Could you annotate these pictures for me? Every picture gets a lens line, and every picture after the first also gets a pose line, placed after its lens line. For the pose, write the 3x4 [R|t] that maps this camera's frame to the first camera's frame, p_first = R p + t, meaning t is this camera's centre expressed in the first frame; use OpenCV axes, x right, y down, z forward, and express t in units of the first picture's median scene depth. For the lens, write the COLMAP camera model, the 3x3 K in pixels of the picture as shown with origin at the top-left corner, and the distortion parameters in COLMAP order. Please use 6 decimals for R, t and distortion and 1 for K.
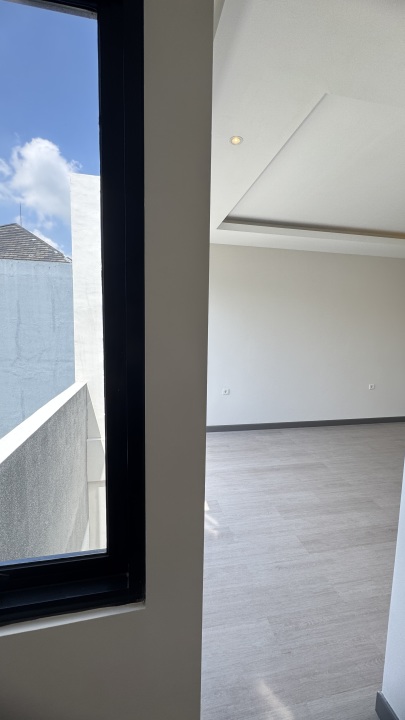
lens RADIAL K [[291.3, 0, 205.0], [0, 291.3, 360.0], [0, 0, 1]] dist [-0.002813, 0.000602]
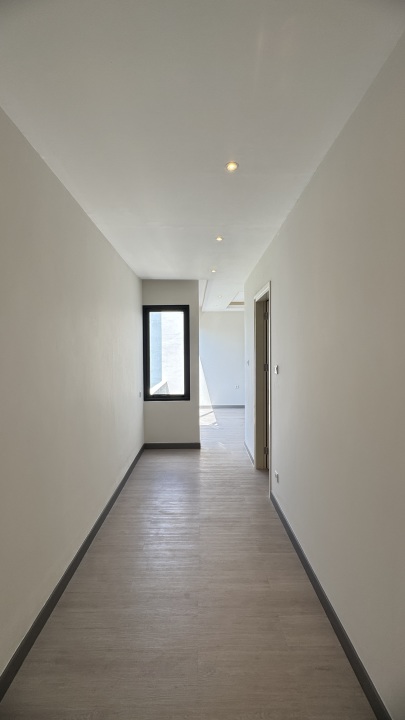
lens RADIAL K [[291.3, 0, 201.7], [0, 291.3, 359.8], [0, 0, 1]] dist [-0.002813, 0.000602]
pose [[0.980270, -0.019687, -0.196682, 0.645580], [0.003742, 0.996698, -0.081117, 0.255955], [0.197630, 0.078781, 0.977106, -2.579262]]
